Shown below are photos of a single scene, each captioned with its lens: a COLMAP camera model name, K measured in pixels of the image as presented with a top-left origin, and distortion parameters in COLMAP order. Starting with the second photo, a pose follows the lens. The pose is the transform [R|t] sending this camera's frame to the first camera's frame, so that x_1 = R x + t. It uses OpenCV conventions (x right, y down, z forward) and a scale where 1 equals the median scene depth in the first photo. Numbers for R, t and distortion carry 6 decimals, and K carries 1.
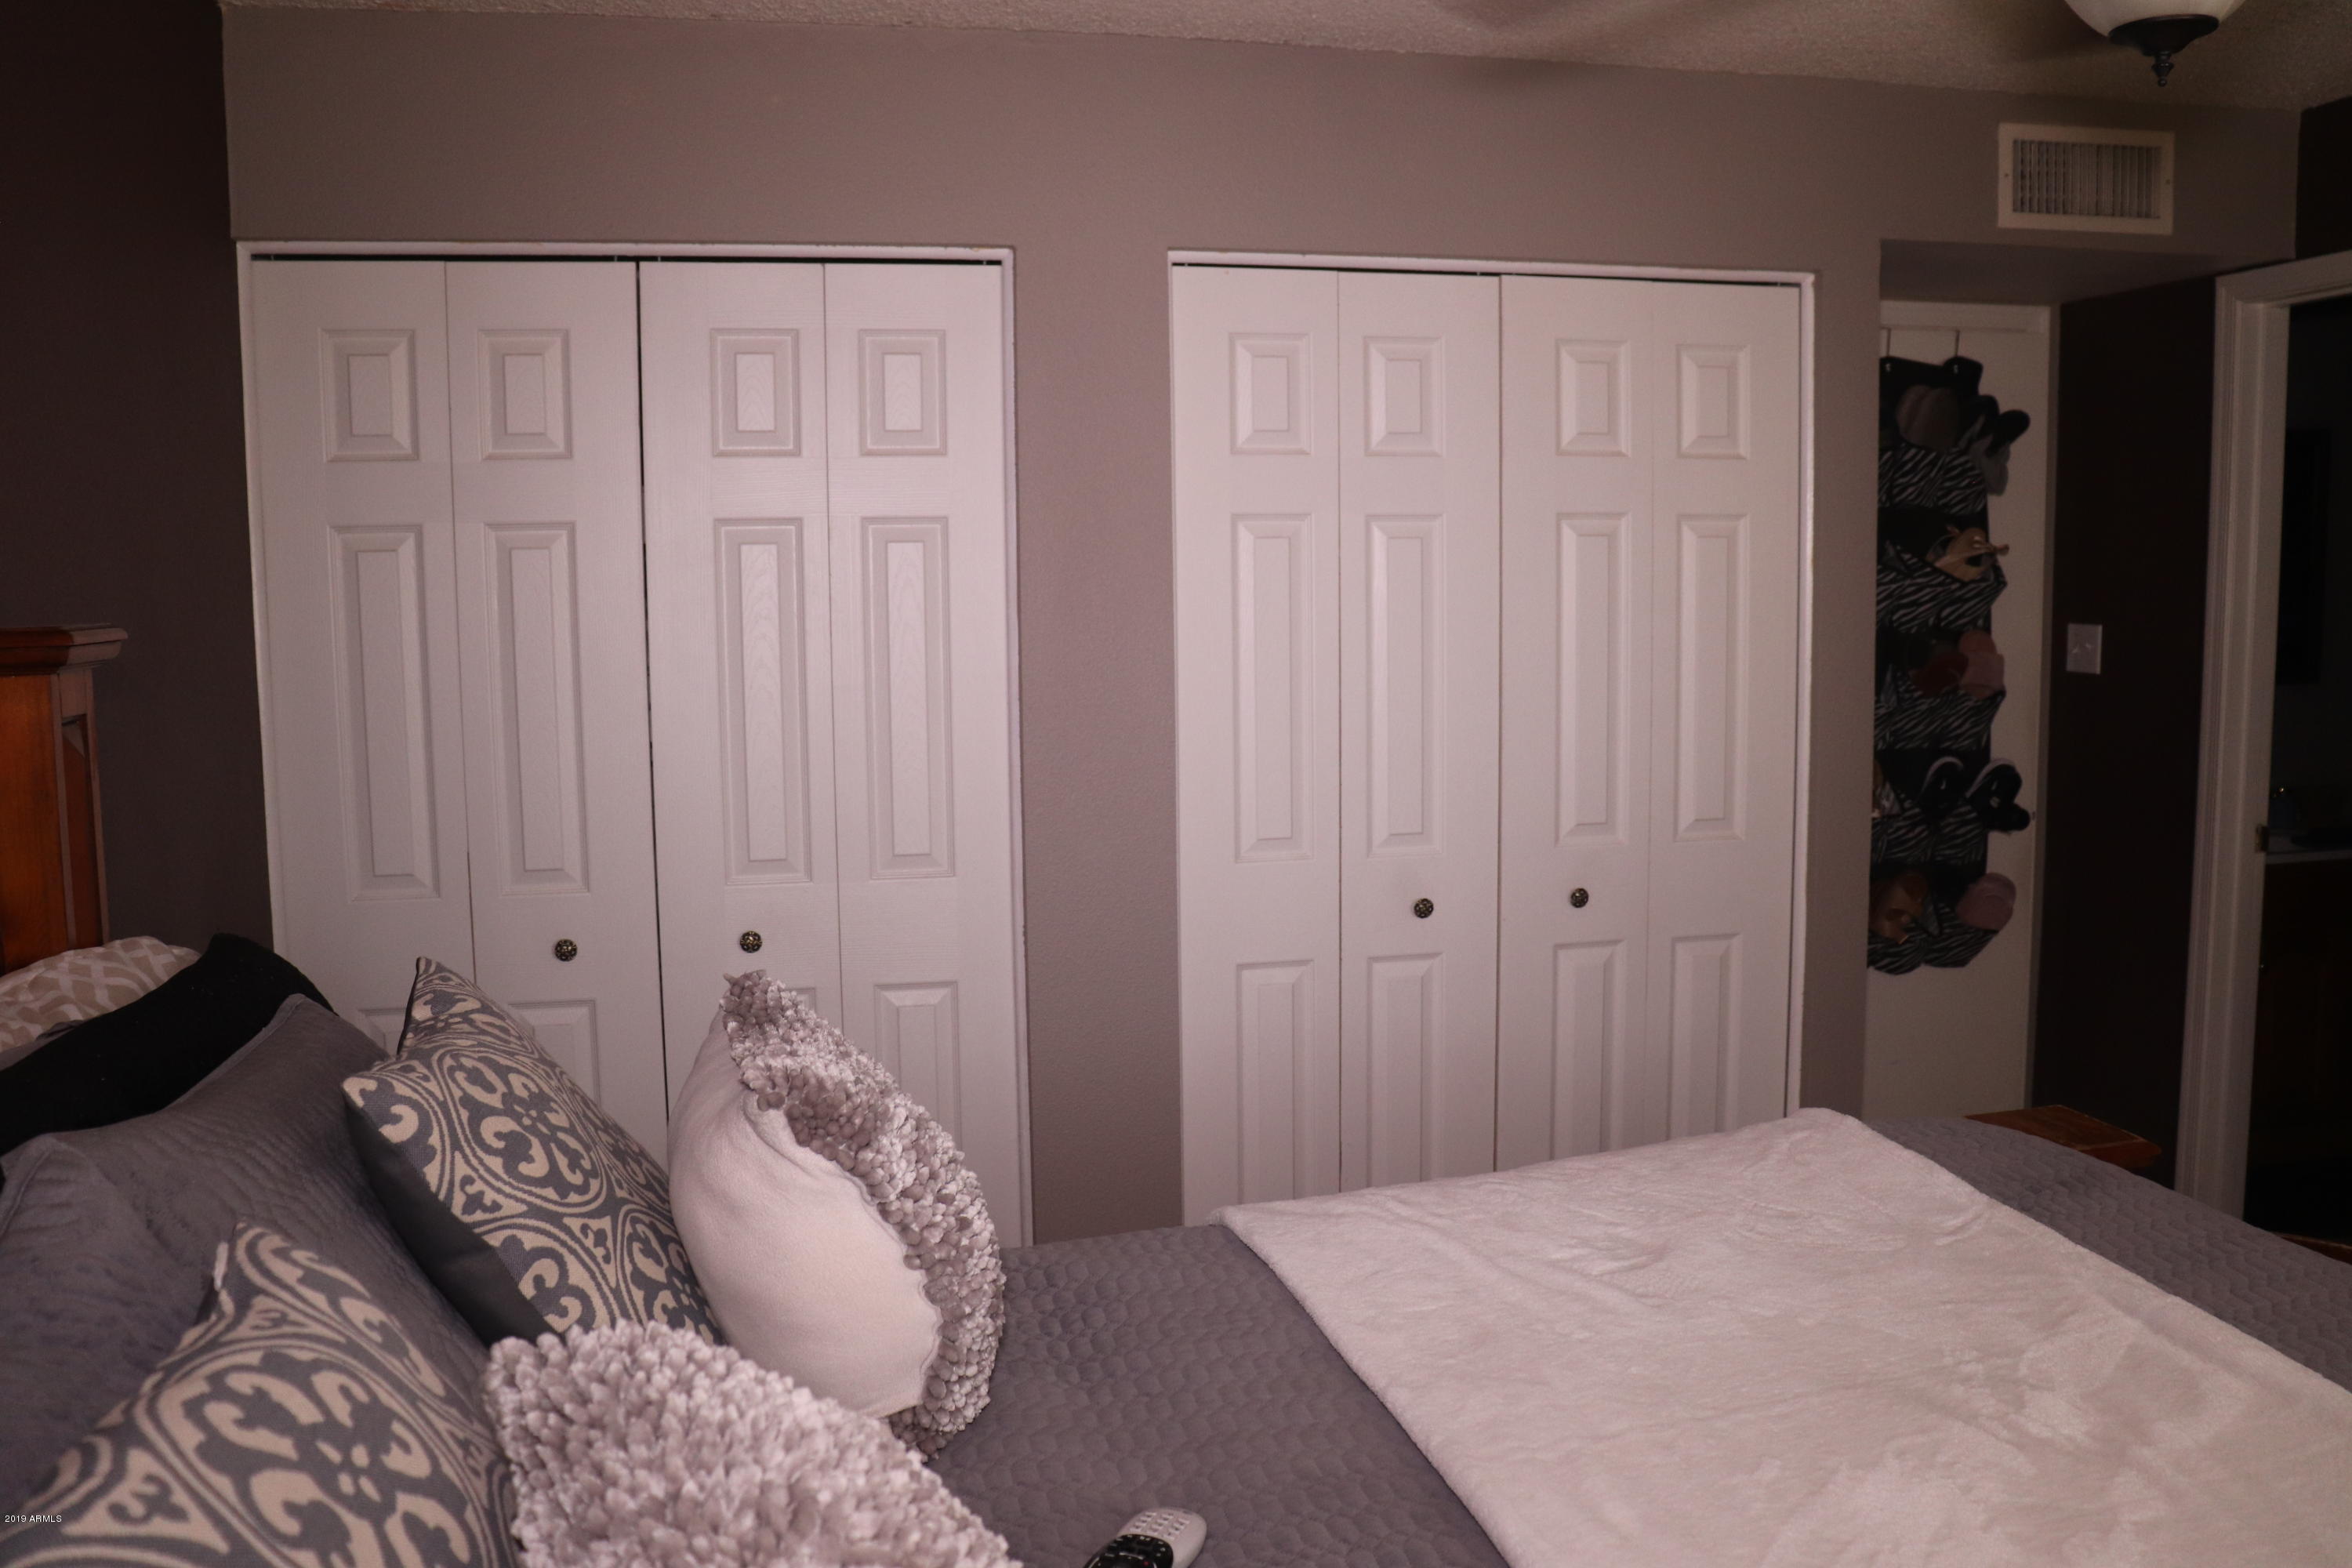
lens RADIAL K [[1925.7, 0, 1186.0], [0, 1925.7, 789.0], [0, 0, 1]] dist [-0.164358, 0.122121]
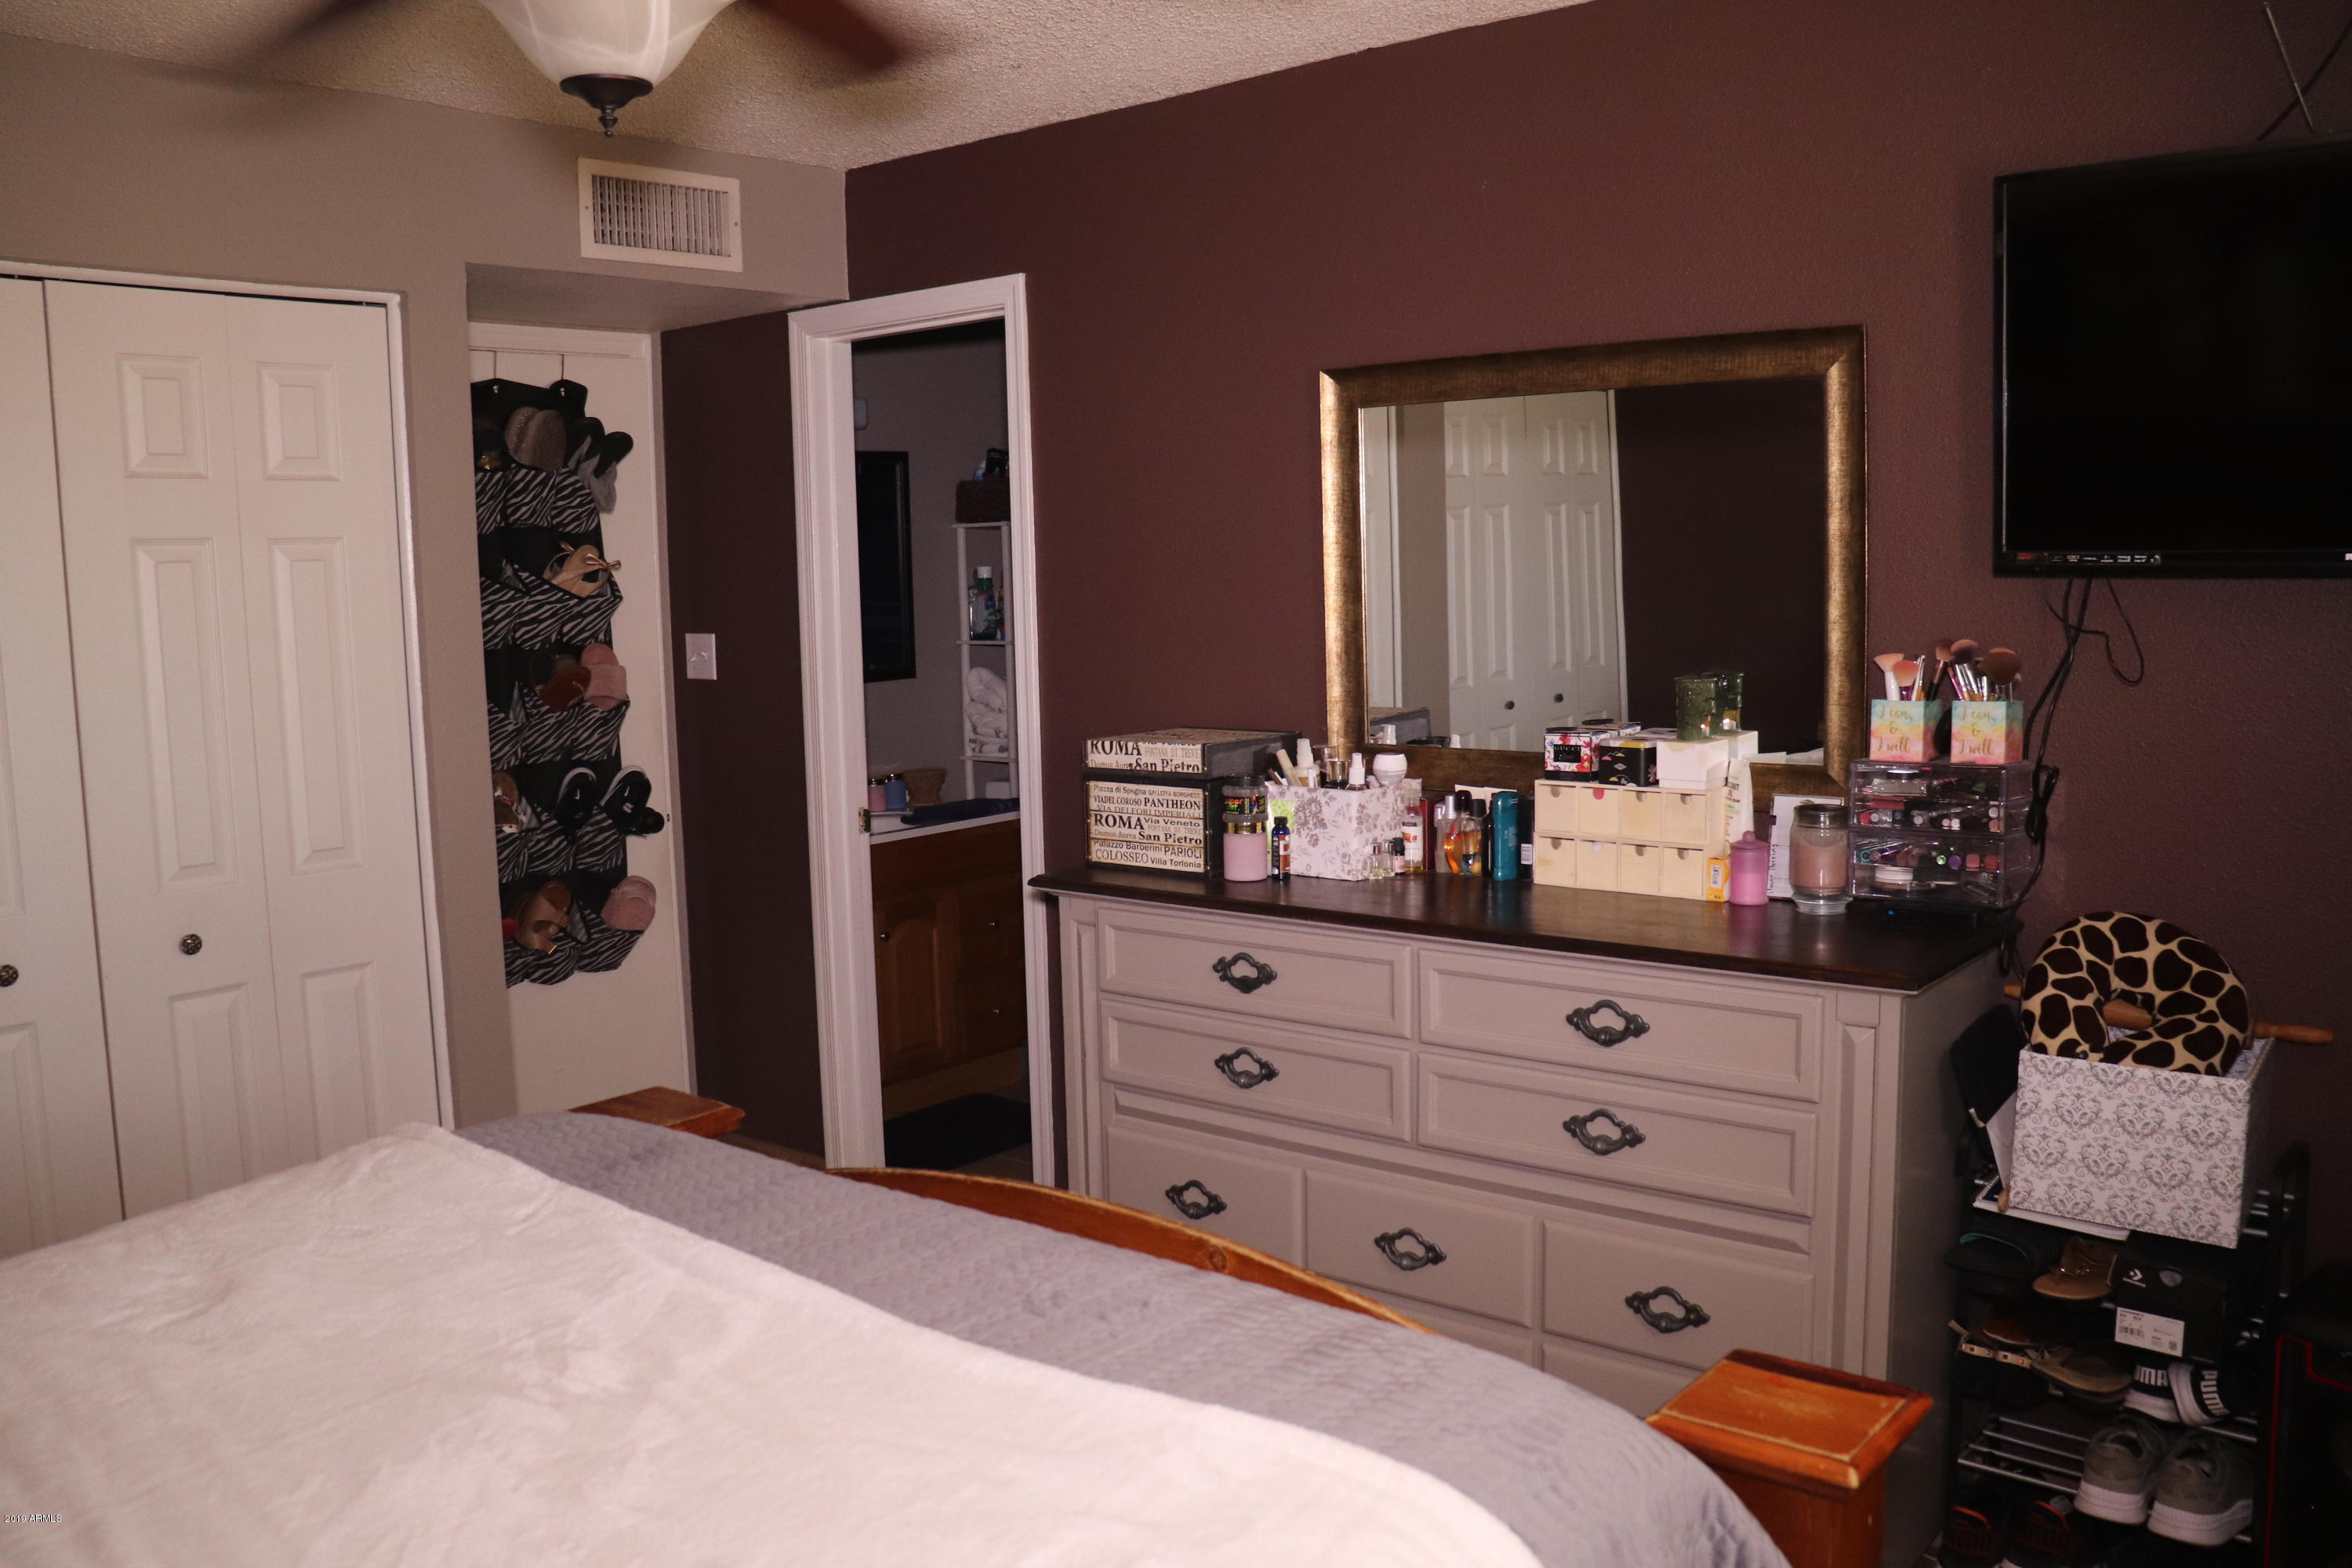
lens RADIAL K [[1925.7, 0, 1174.8], [0, 1925.7, 784.6], [0, 0, 1]] dist [-0.164358, 0.122121]
pose [[0.786648, -0.073204, 0.613047, 0.032966], [0.081287, 0.996582, 0.014696, 0.004358], [-0.612028, 0.038272, 0.789910, -0.026115]]
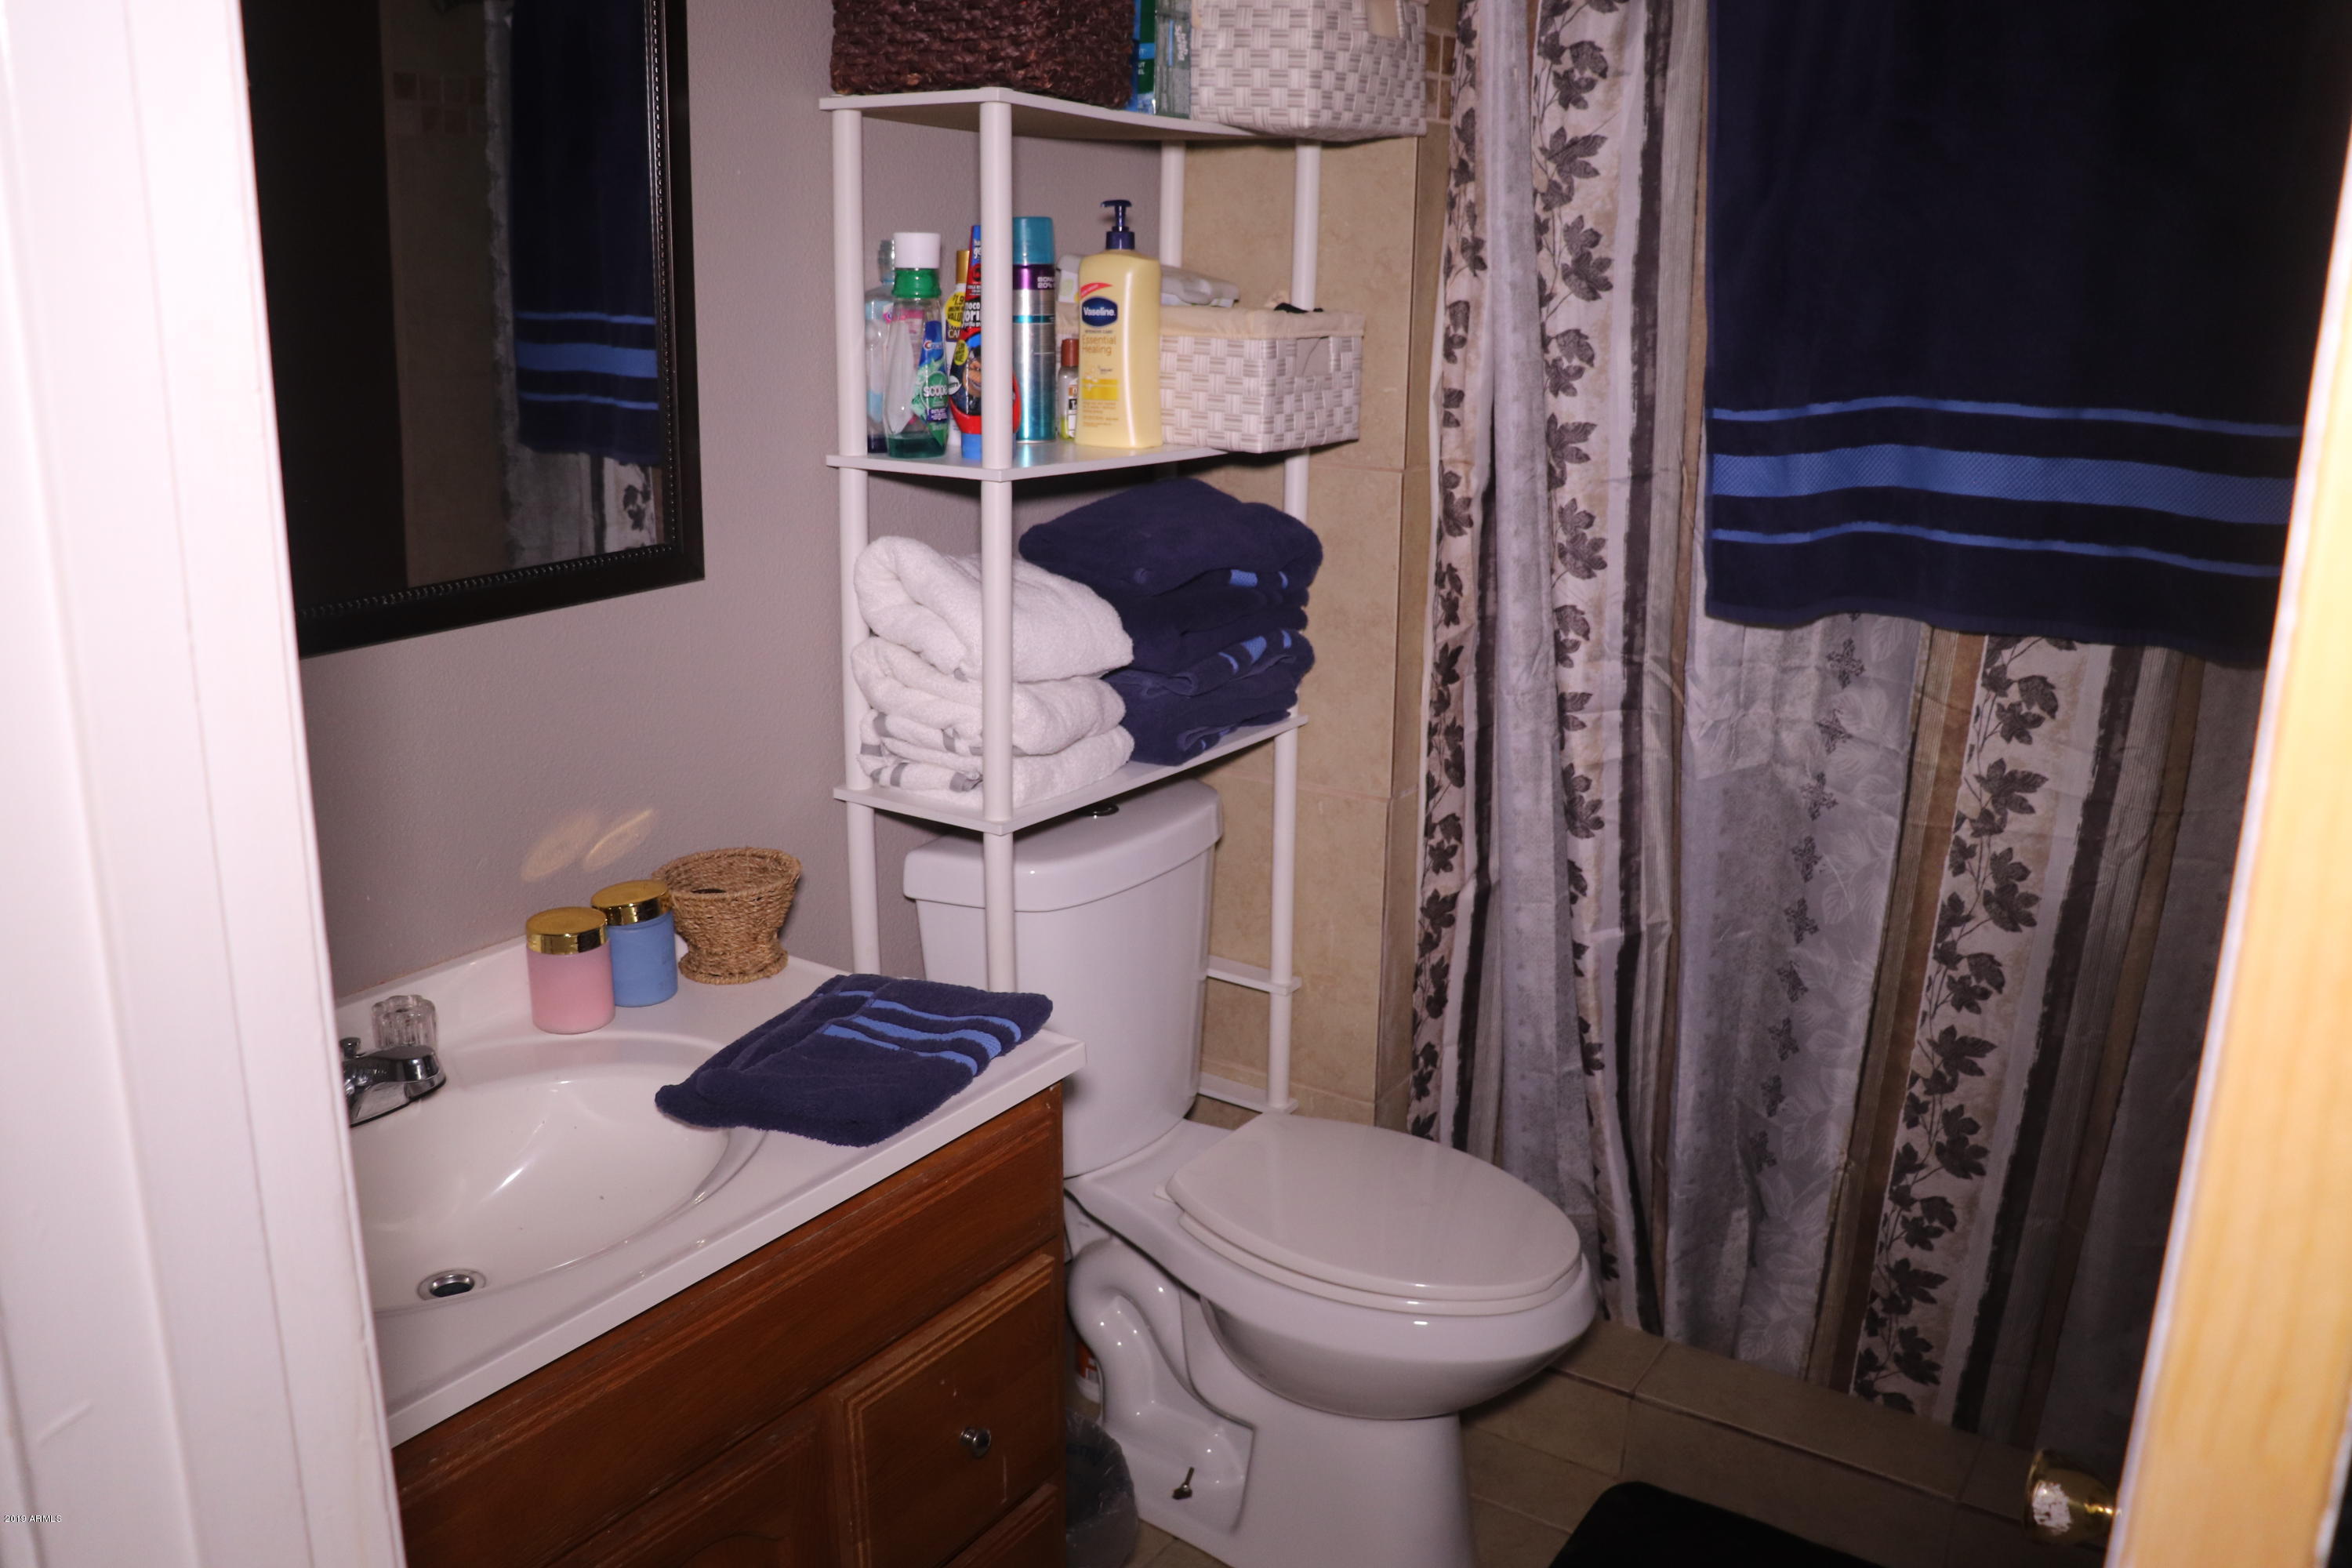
lens RADIAL K [[1925.7, 0, 1175.2], [0, 1925.7, 787.3], [0, 0, 1]] dist [-0.164358, 0.122121]
pose [[0.751017, -0.119641, 0.649353, 0.663364], [0.056096, 0.991452, 0.117793, -0.081239], [-0.657895, -0.052038, 0.751309, 0.984105]]
